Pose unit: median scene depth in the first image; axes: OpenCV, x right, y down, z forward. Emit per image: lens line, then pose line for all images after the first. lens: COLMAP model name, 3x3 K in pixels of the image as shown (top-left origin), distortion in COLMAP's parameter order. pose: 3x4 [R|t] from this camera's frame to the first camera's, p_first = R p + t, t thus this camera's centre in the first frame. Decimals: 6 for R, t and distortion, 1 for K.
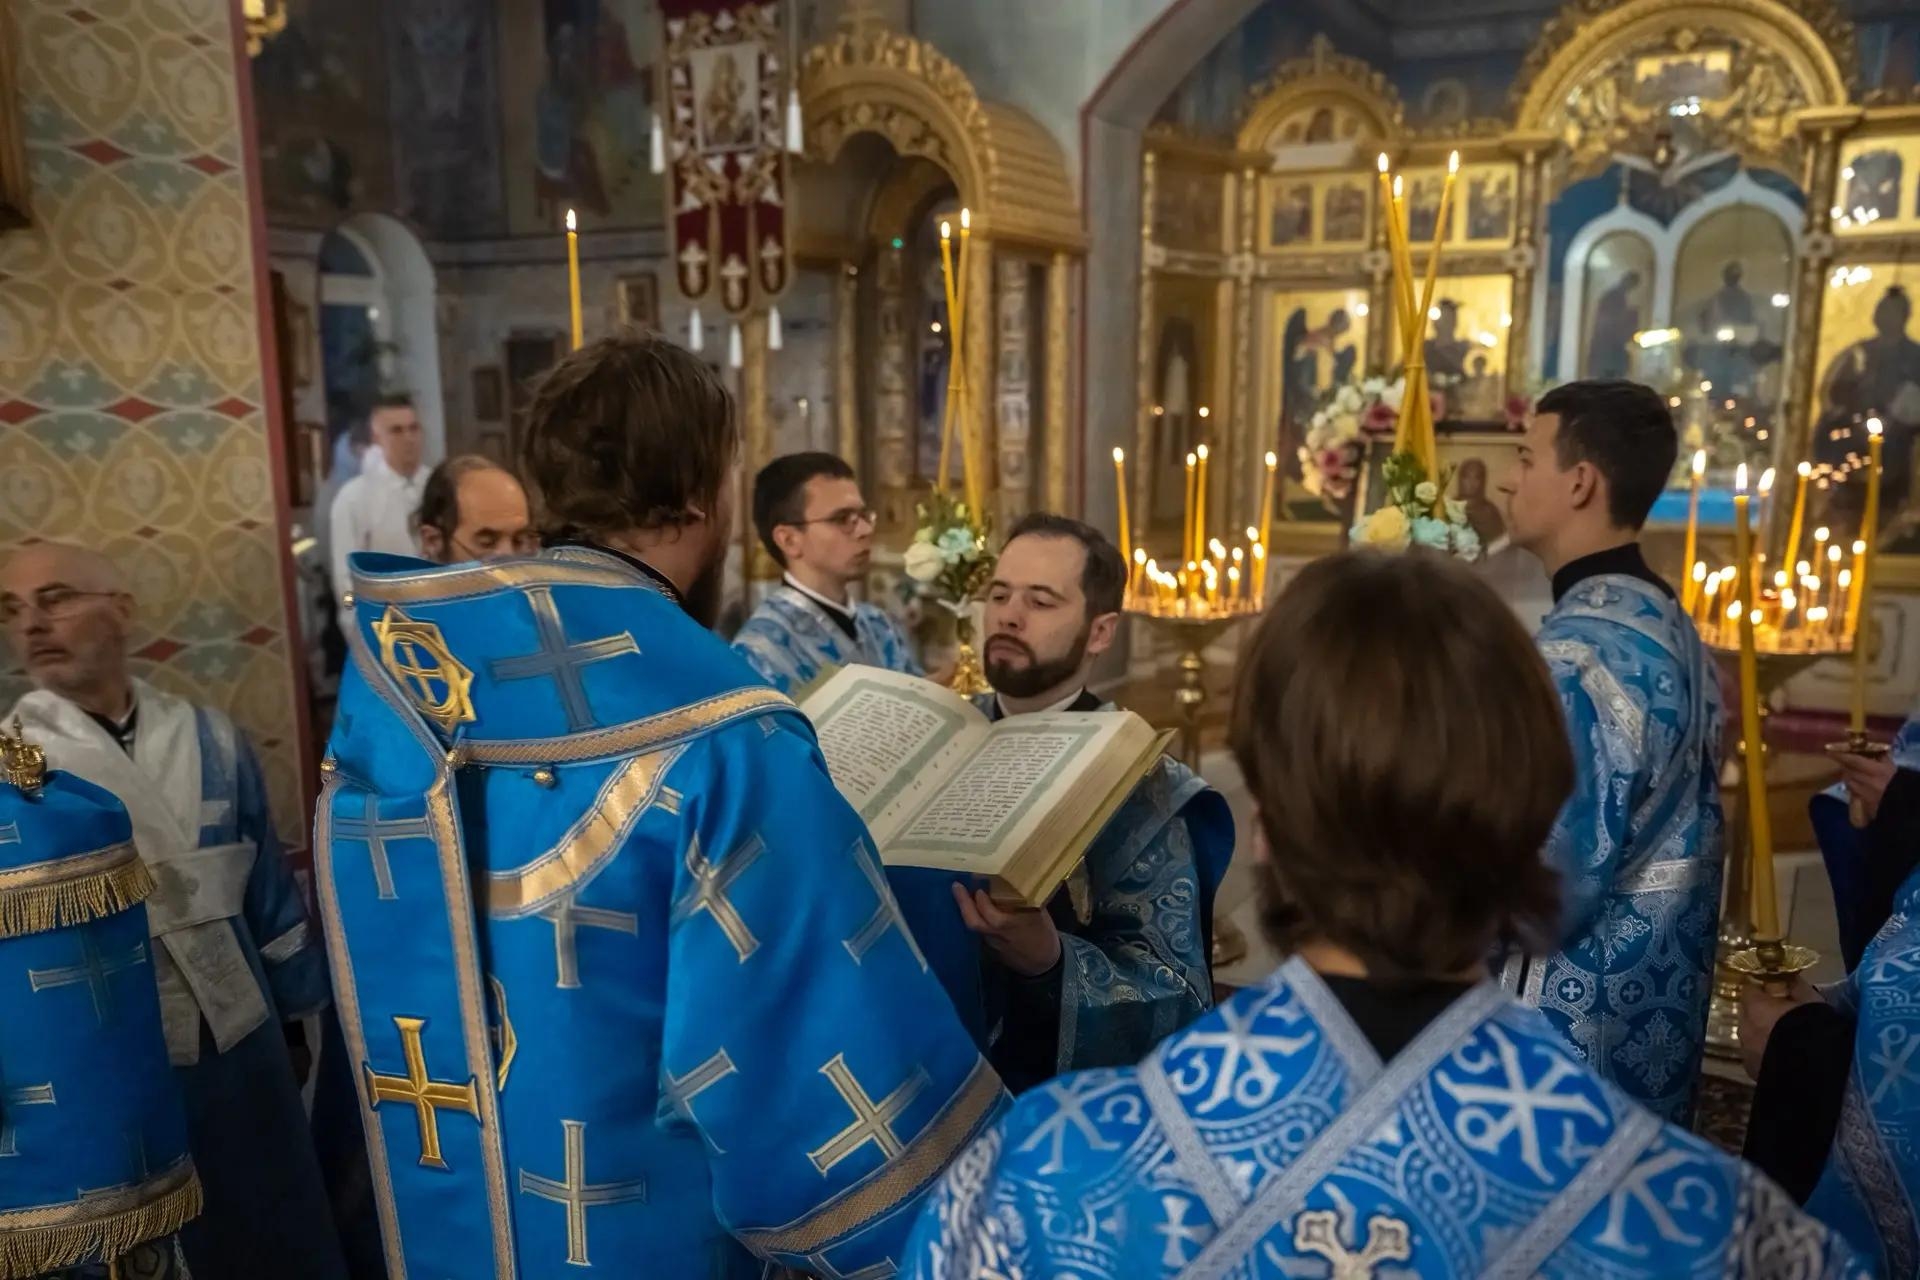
lens RADIAL K [[1572.4, 0, 951.6], [0, 1572.4, 774.5], [0, 0, 1]] dist [-0.092357, 0.066996]
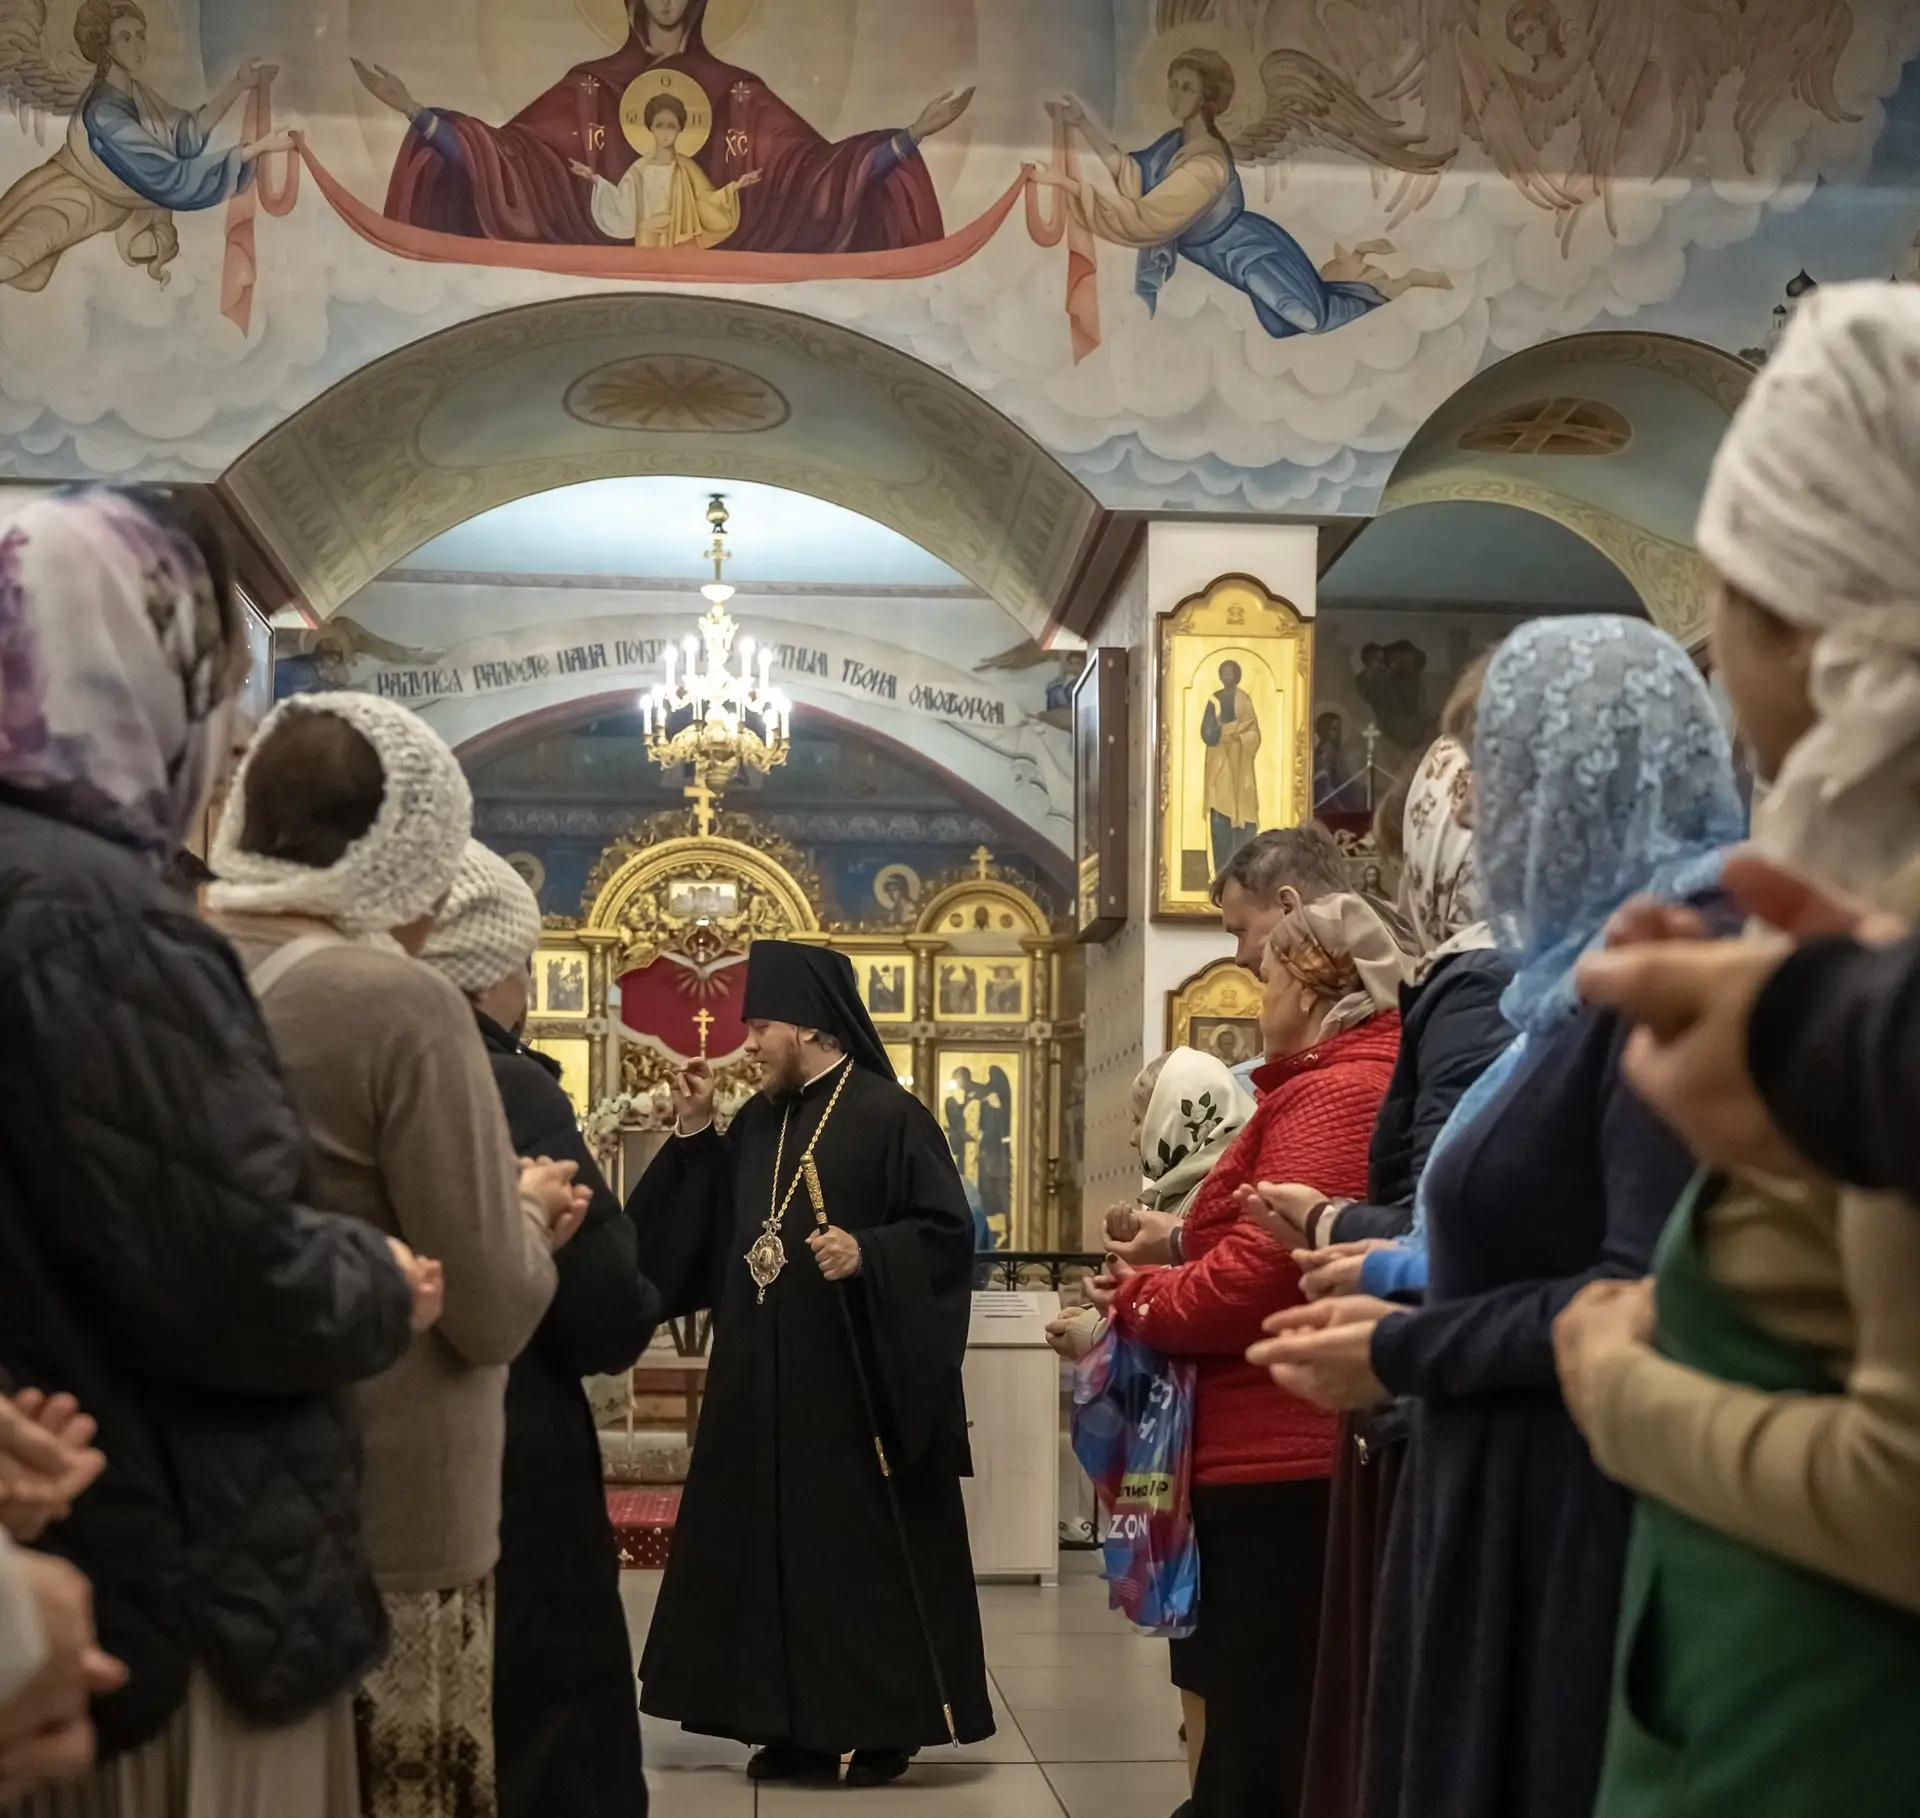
lens RADIAL K [[2543.8, 0, 1035.7], [0, 2543.8, 1324.4], [0, 0, 1]] dist [0.000910, 0.000000]
pose [[0.803526, -0.008982, 0.595201, -0.591550], [0.129116, 0.978712, -0.159538, 0.284332], [-0.581098, 0.205043, 0.787580, -0.803725]]
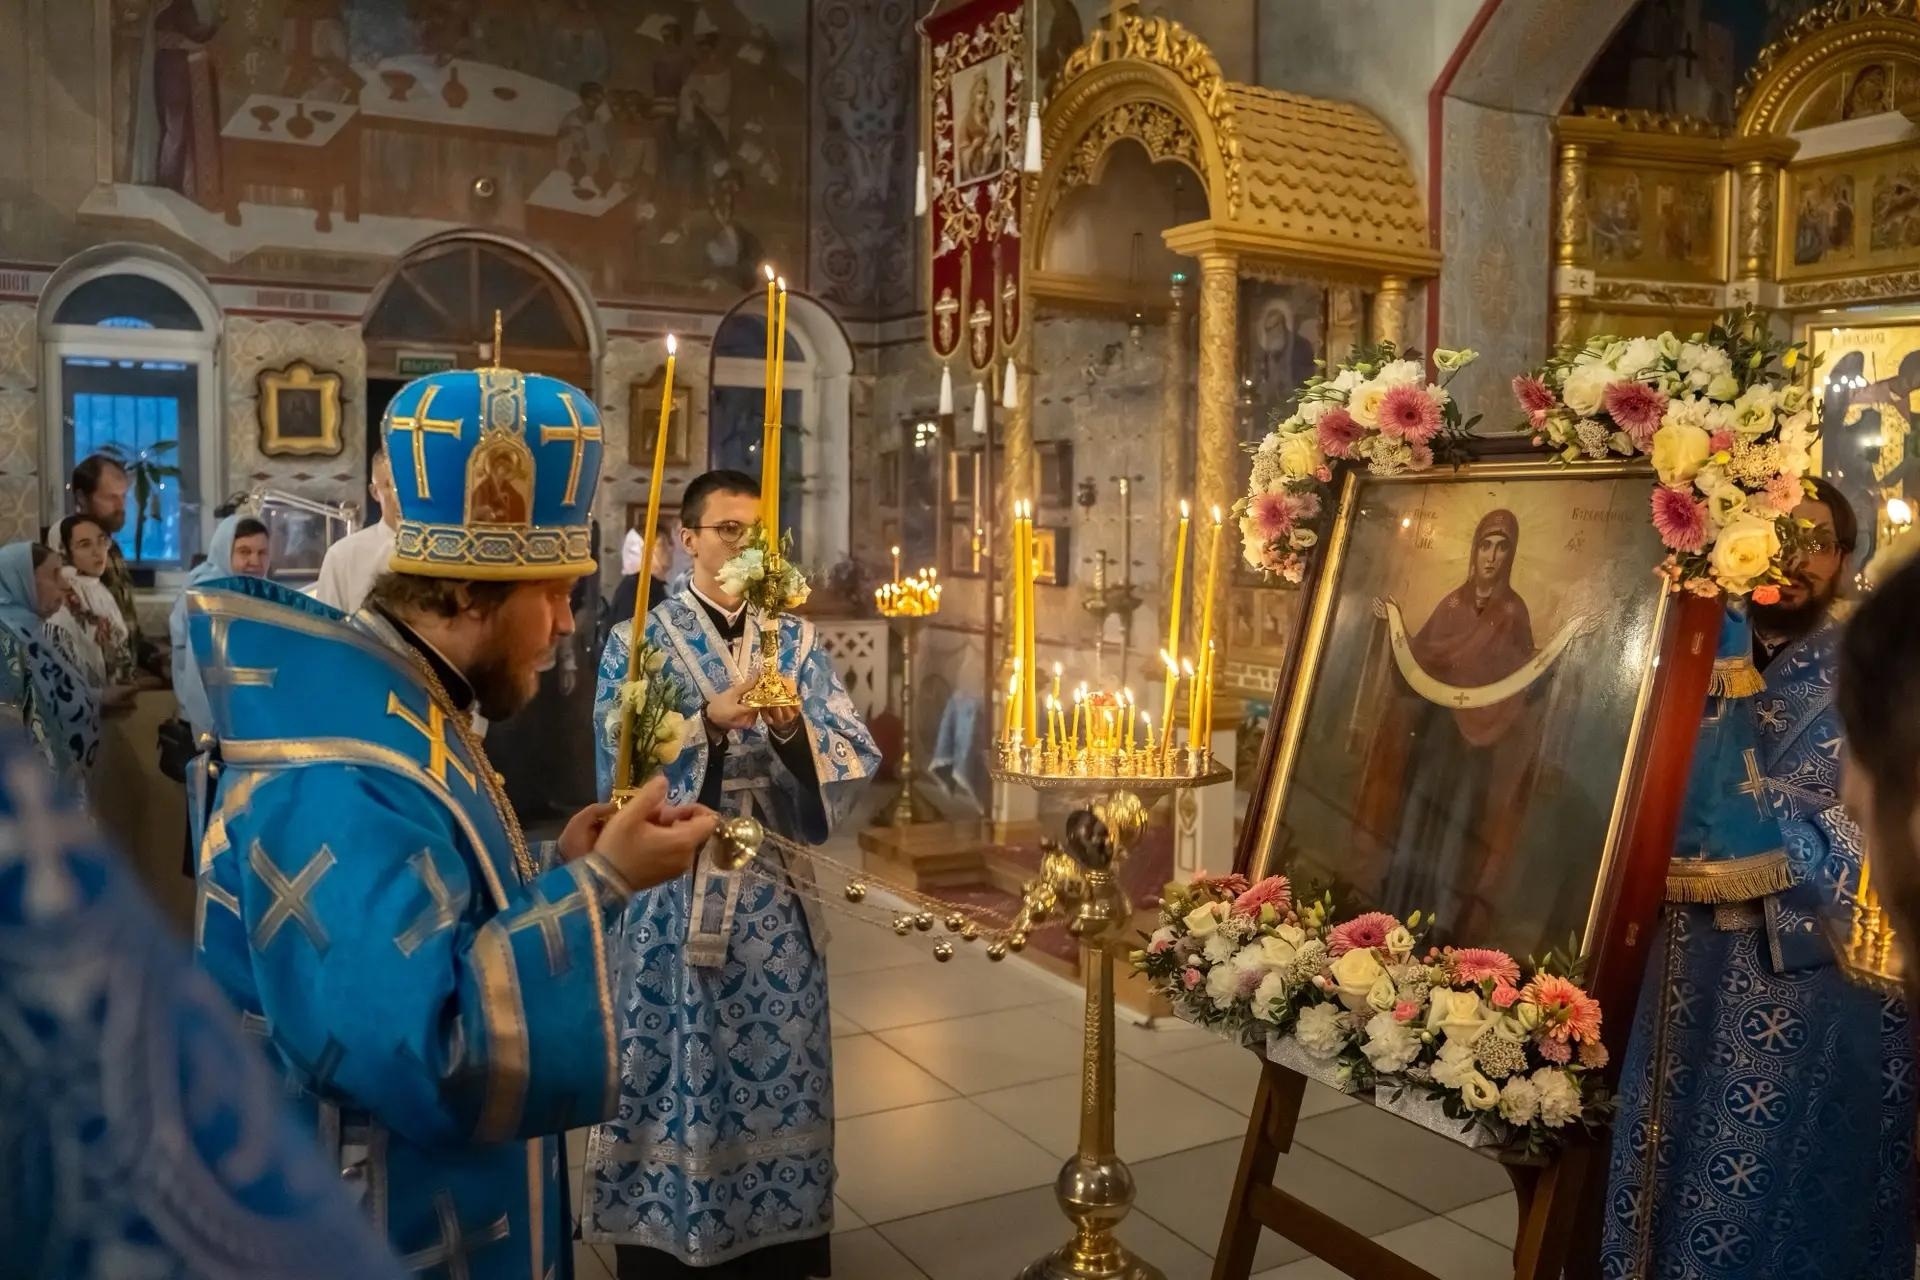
lens RADIAL K [[1572.4, 0, 955.2], [0, 1572.4, 630.7], [0, 0, 1]] dist [-0.092357, 0.066996]
pose [[0.871977, 0.041849, -0.487755, 0.248488], [-0.121817, 0.983549, -0.133389, -0.042859], [0.474149, 0.175729, 0.862730, 0.278600]]
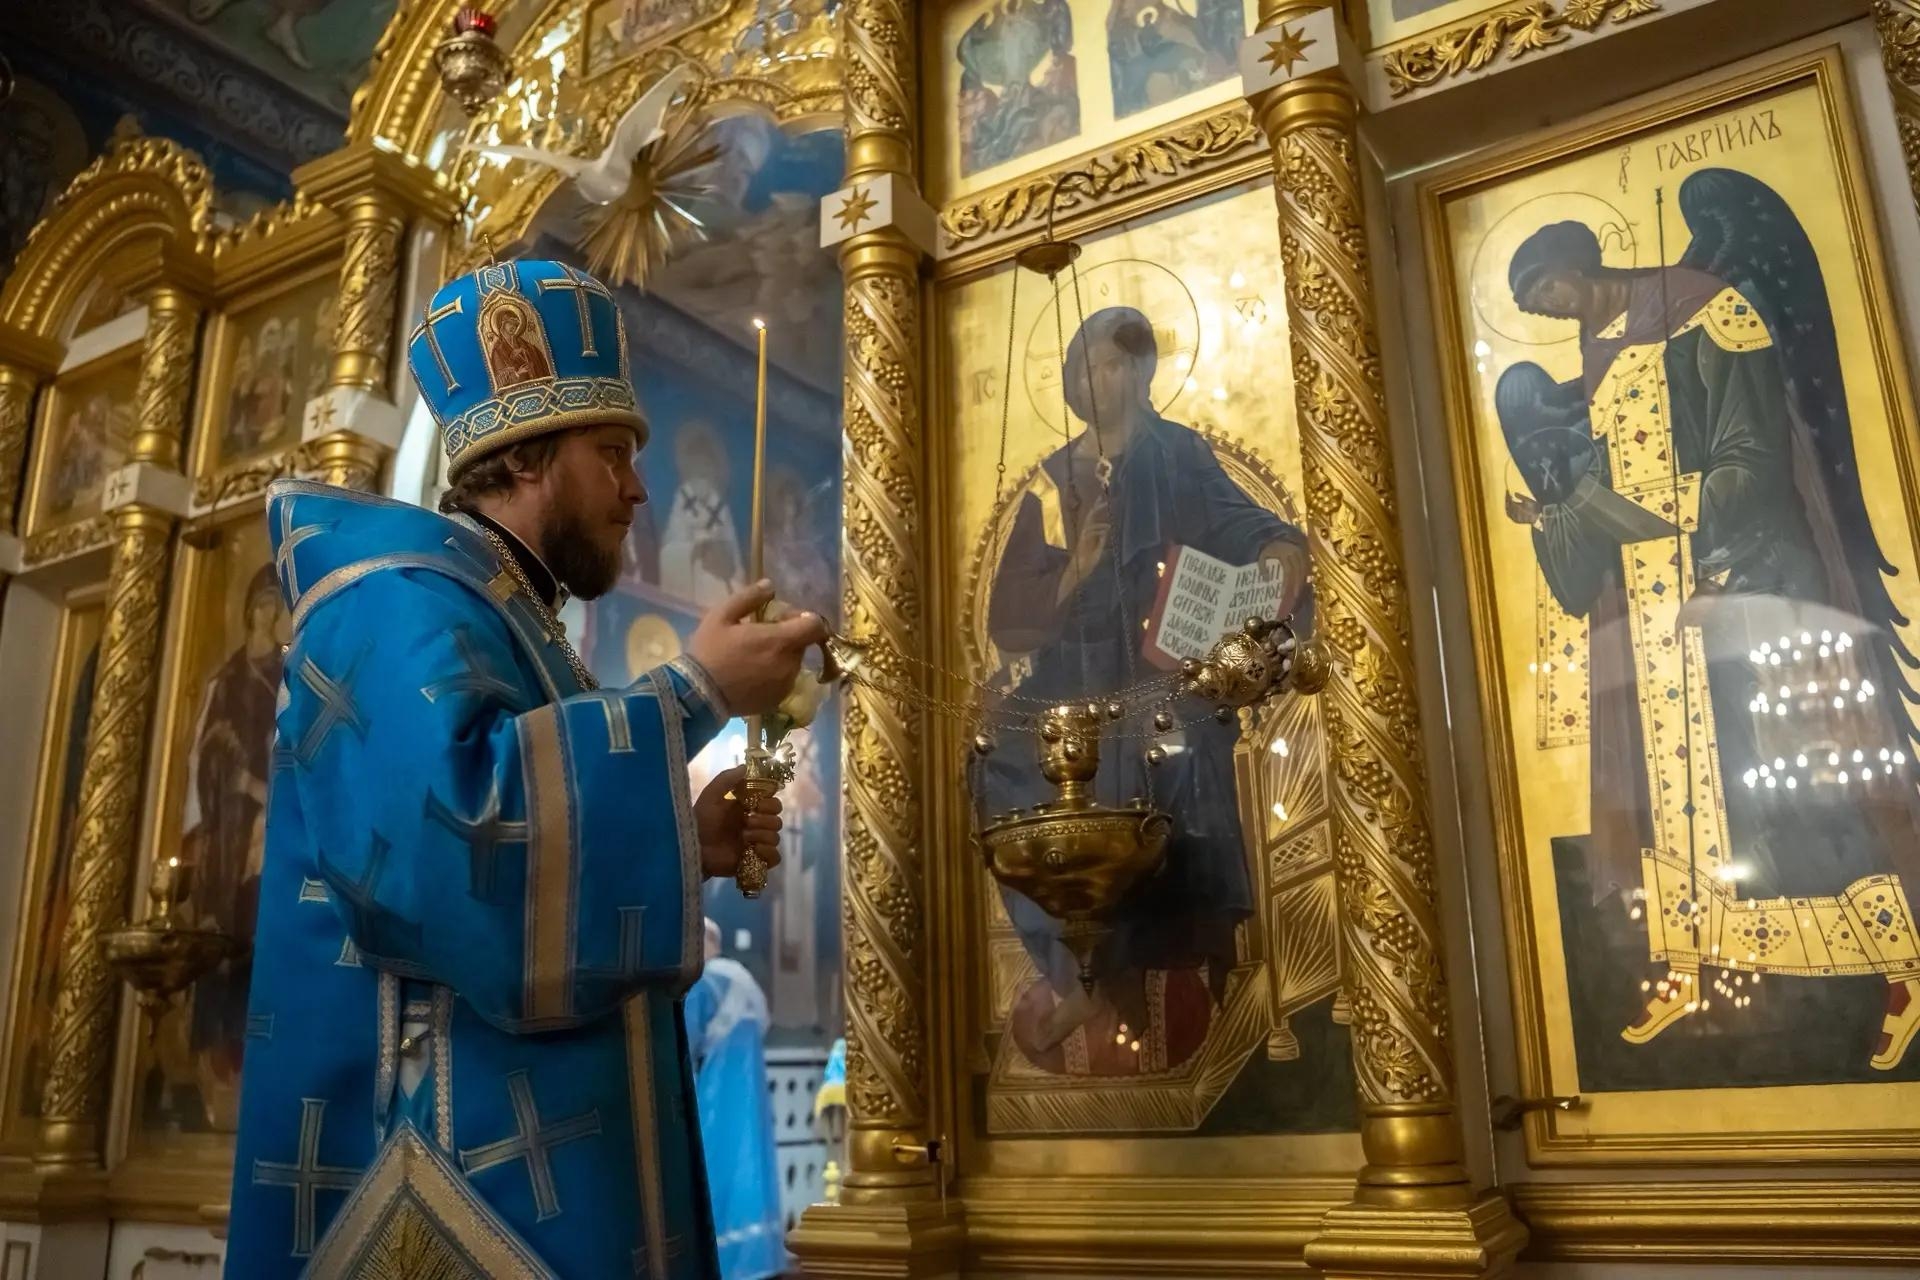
lens RADIAL K [[1572.4, 0, 972.8], [0, 1572.4, 622.7], [0, 0, 1]] dist [-0.092357, 0.066996]
pose [[0.998334, -0.039018, -0.042498, 0.572980], [0.012895, 0.868900, -0.494820, -0.084734], [0.056233, 0.493448, 0.867956, 0.702868]]
